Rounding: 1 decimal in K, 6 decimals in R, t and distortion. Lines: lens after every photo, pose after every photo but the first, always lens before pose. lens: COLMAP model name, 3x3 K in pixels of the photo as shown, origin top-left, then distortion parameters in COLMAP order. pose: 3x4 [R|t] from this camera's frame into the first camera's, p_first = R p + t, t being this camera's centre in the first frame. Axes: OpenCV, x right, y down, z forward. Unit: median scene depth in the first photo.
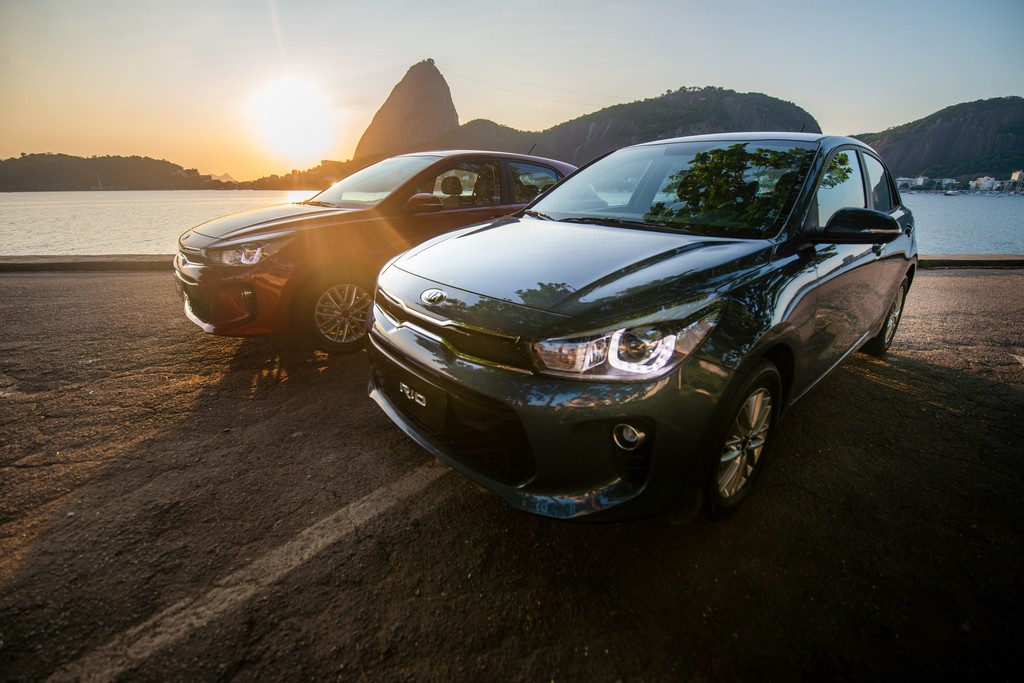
lens RADIAL K [[457.4, 0, 512.0], [0, 457.4, 341.5], [0, 0, 1]] dist [-0.001184, -0.009238]
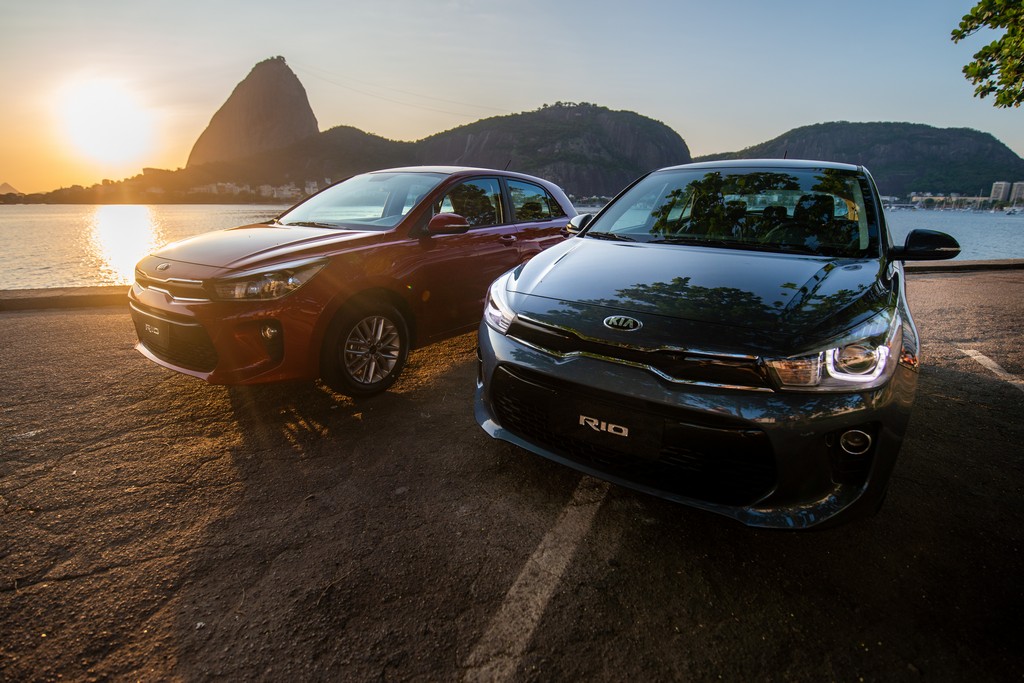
lens RADIAL K [[504.6, 0, 512.0], [0, 504.6, 341.5], [0, 0, 1]] dist [0.000060, -0.009534]
pose [[0.971457, -0.058502, 0.229887, -0.562184], [0.071096, 0.996367, -0.046881, -0.021827], [-0.226309, 0.061887, 0.972088, 0.007805]]
